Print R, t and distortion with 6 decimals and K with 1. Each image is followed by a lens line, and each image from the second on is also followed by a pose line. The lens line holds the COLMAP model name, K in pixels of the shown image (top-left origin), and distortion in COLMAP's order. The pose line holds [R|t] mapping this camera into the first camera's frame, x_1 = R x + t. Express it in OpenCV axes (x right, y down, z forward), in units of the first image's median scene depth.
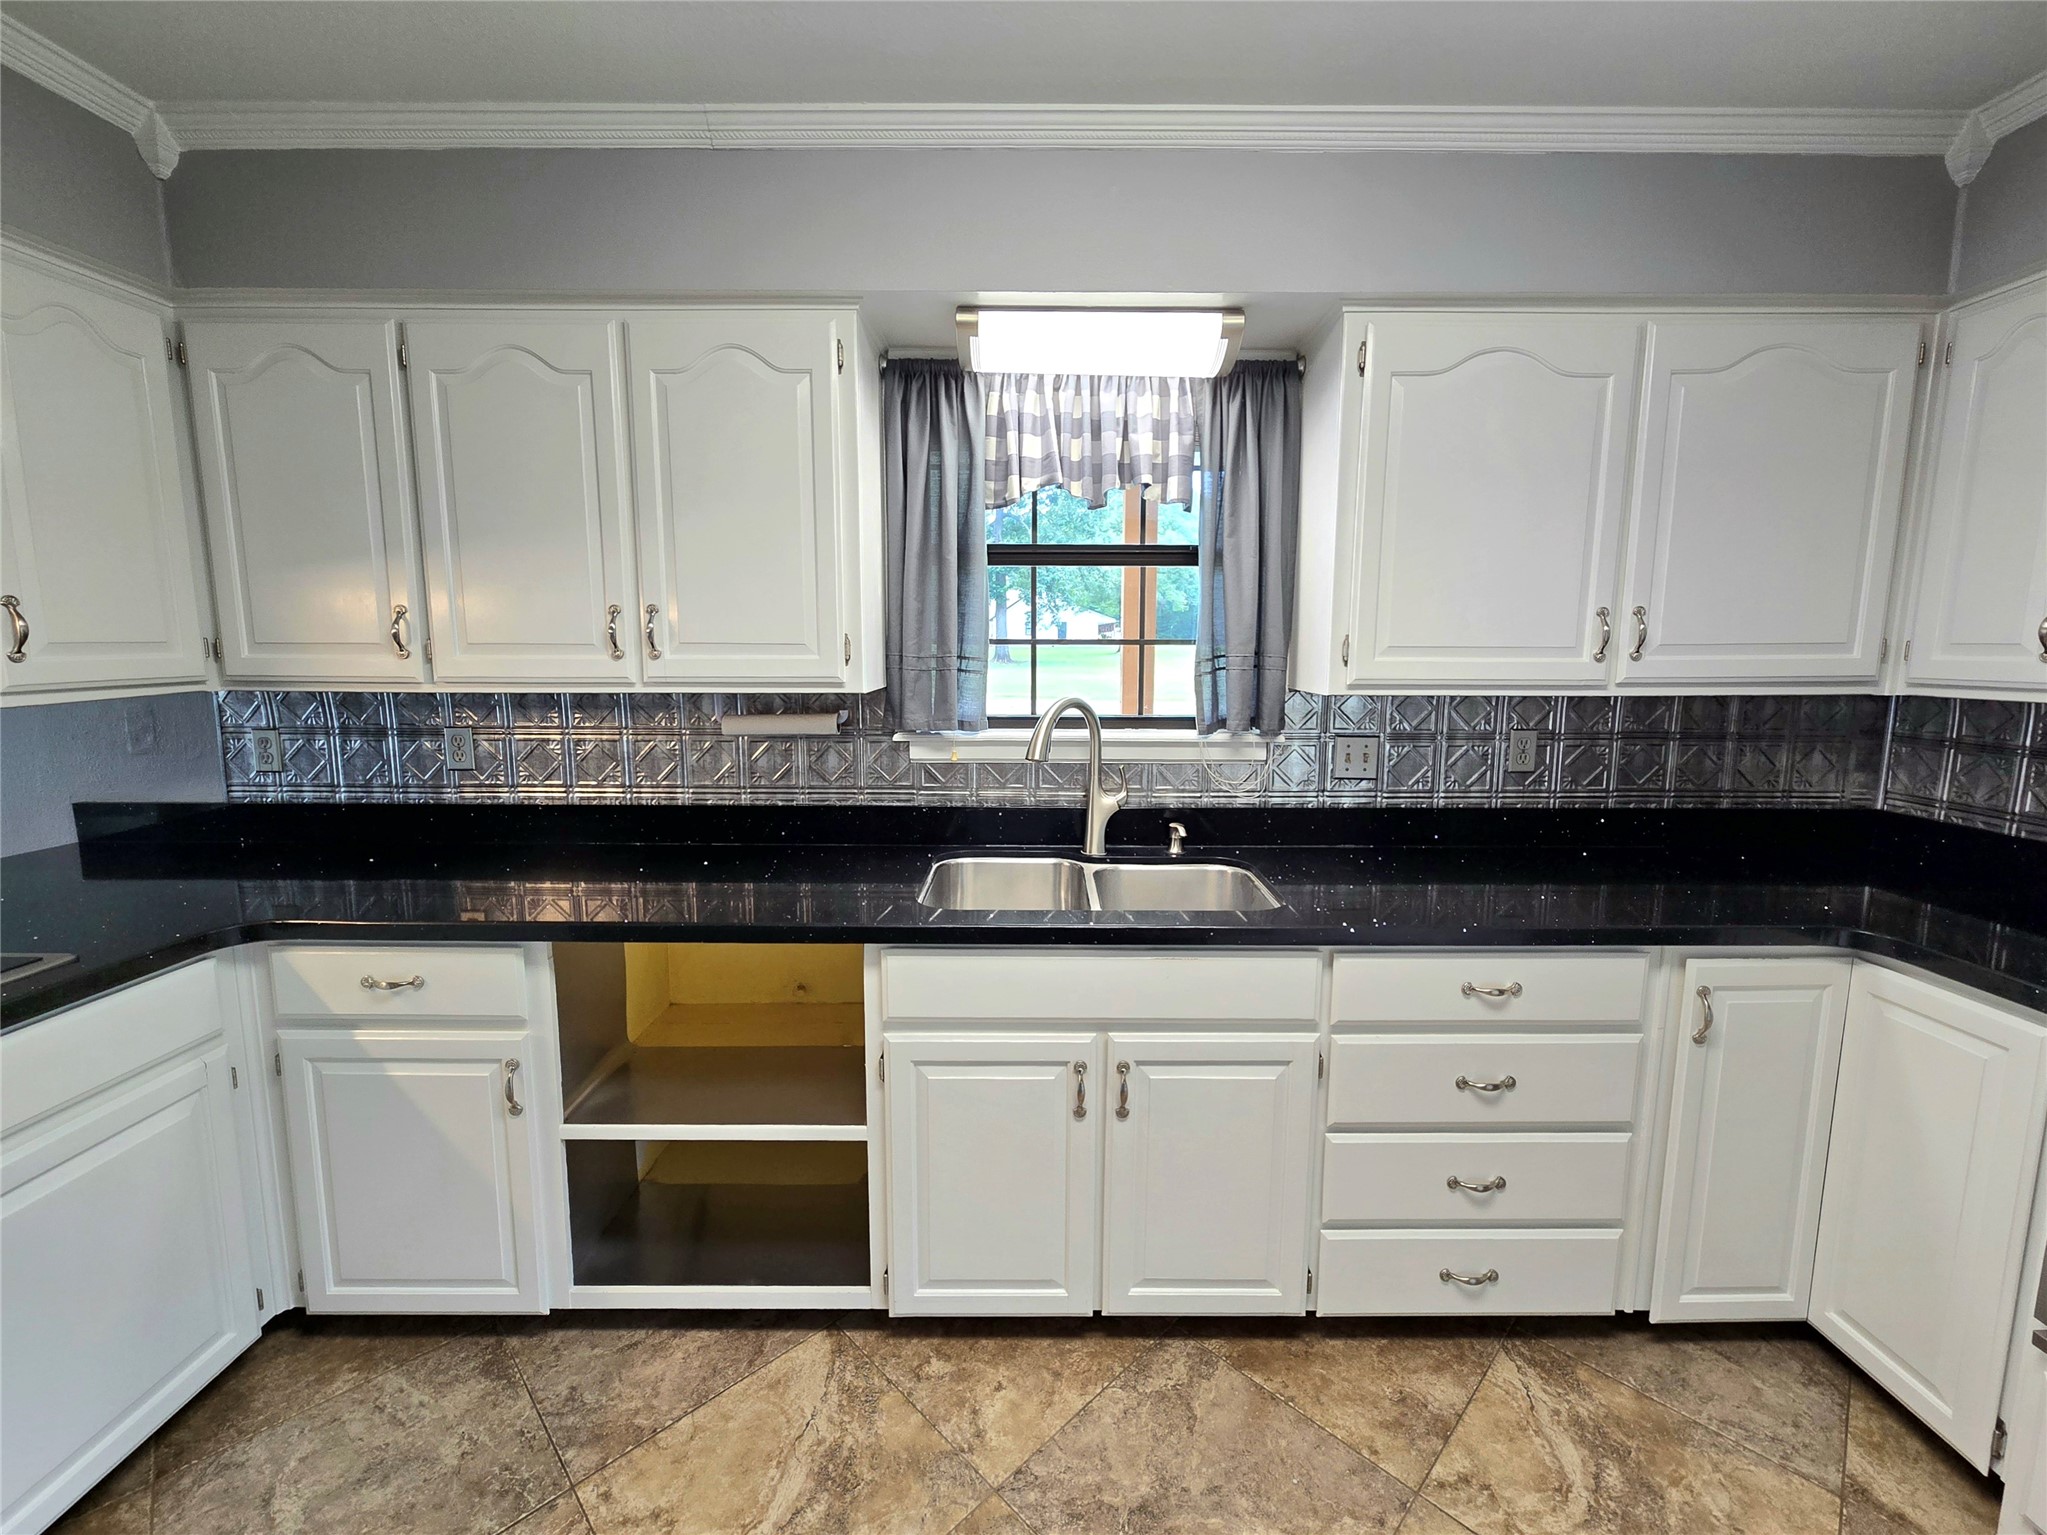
lens RADIAL K [[878.6, 0, 1025.8], [0, 878.6, 764.1], [0, 0, 1]] dist [0.000255, 0.000929]
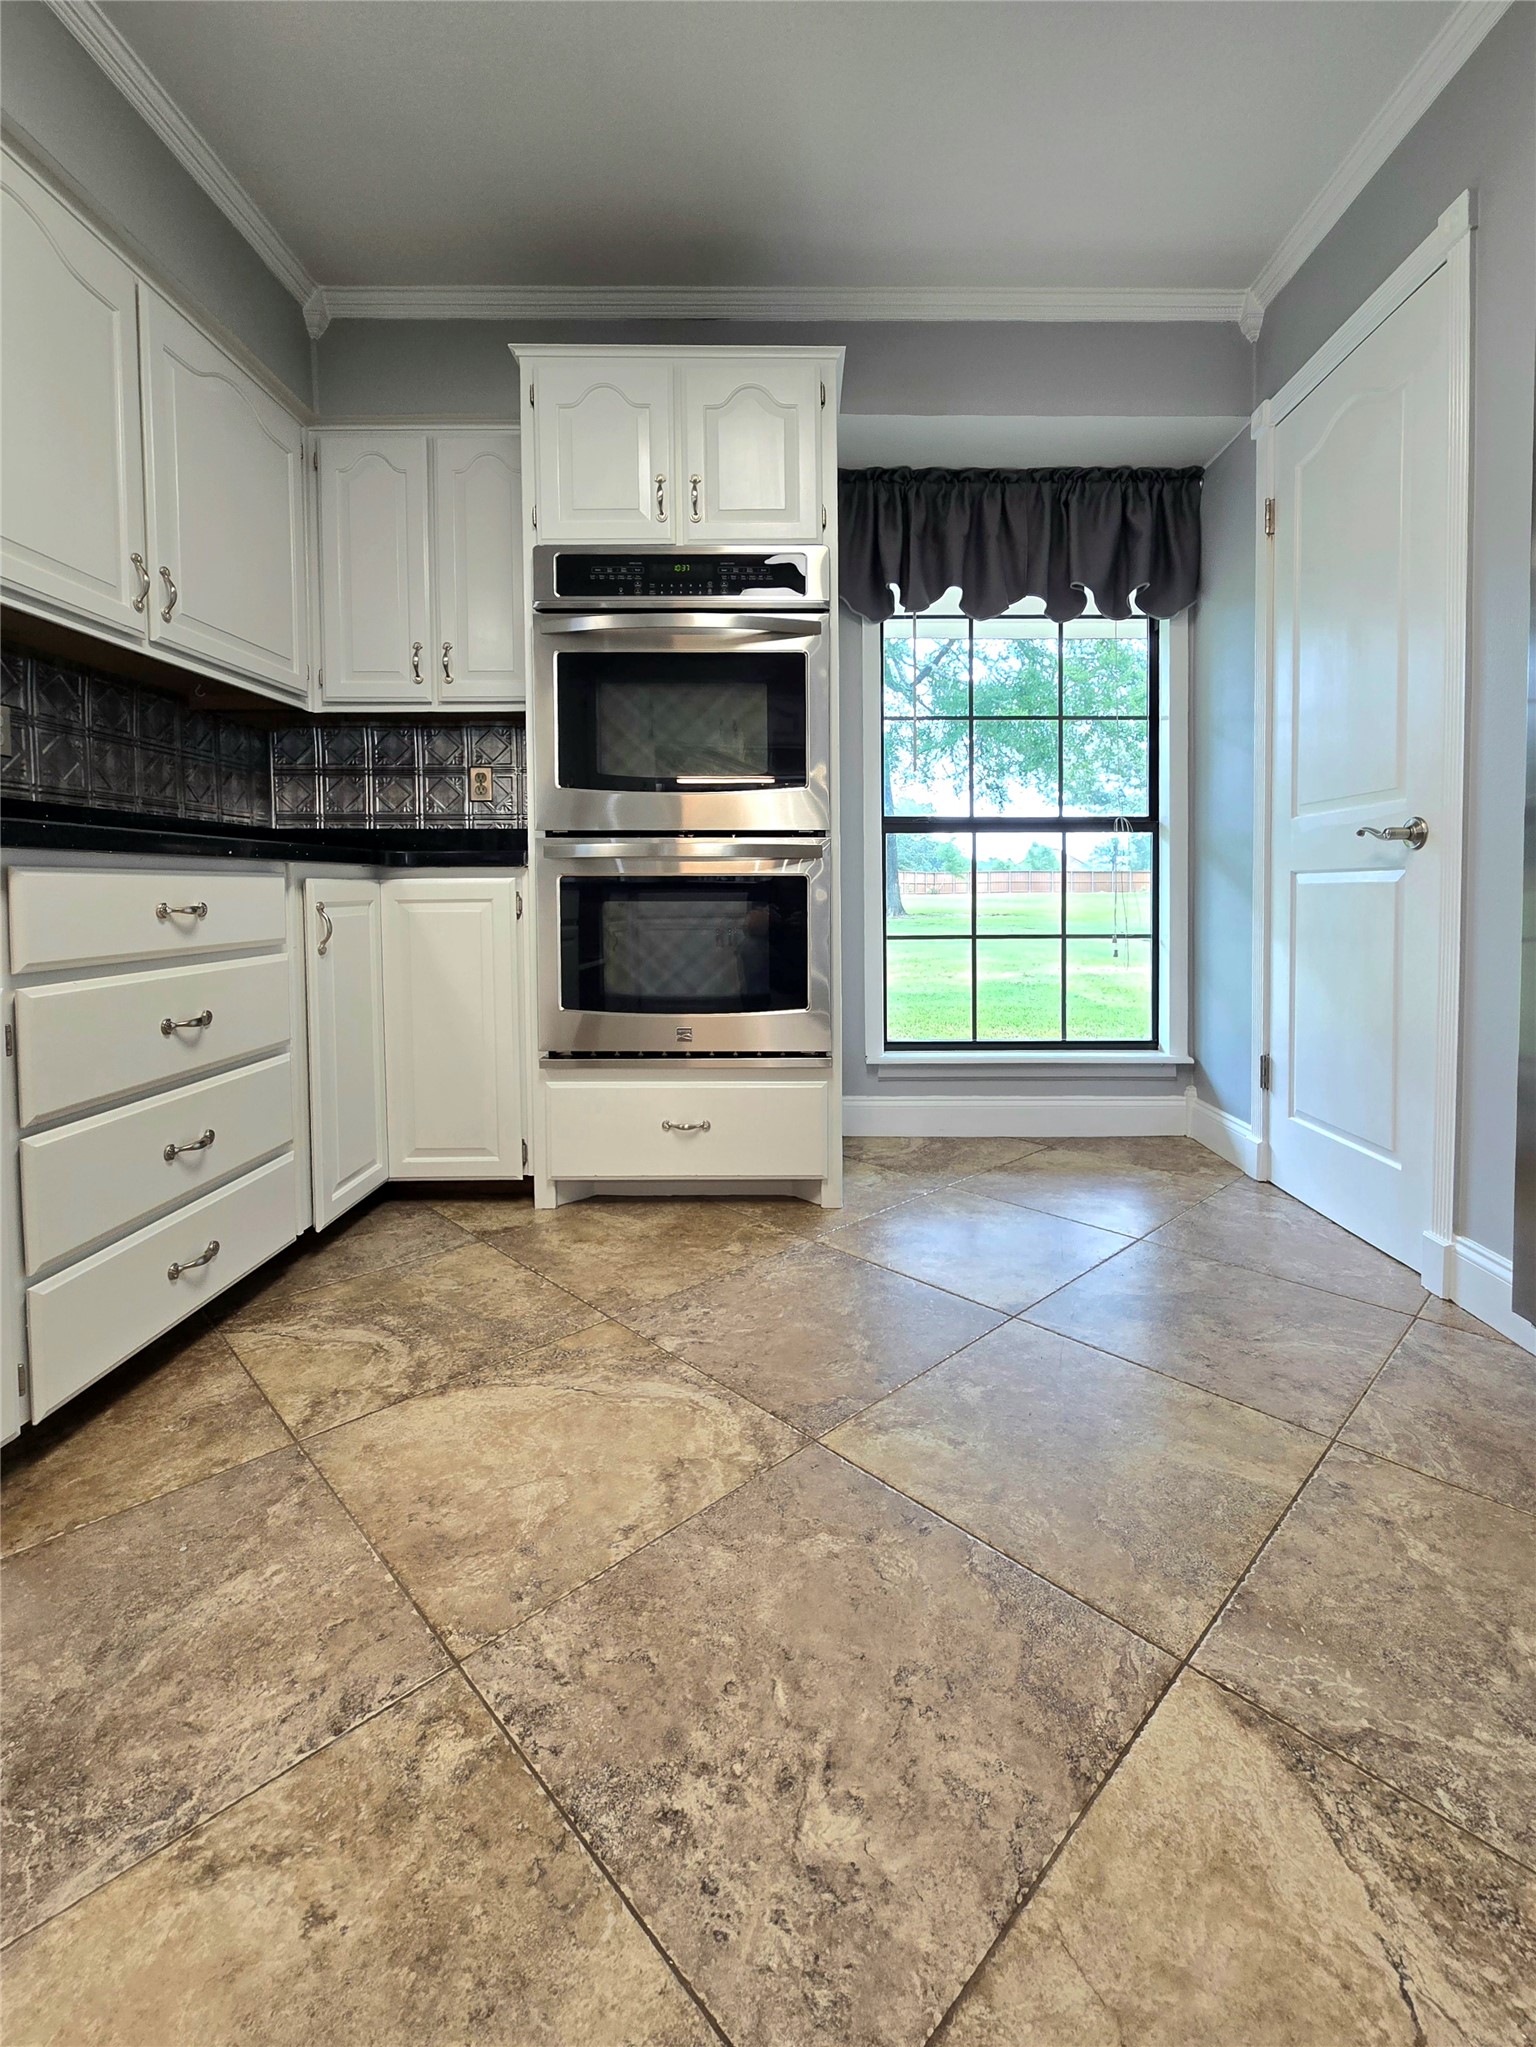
lens RADIAL K [[834.2, 0, 830.4], [0, 834.2, 877.0], [0, 0, 1]] dist [-0.000907, 0.000505]
pose [[0.000260, -0.026474, 0.999649, -0.289336], [0.131602, 0.990956, 0.026209, 0.278469], [-0.991303, 0.131549, 0.003741, 0.345104]]
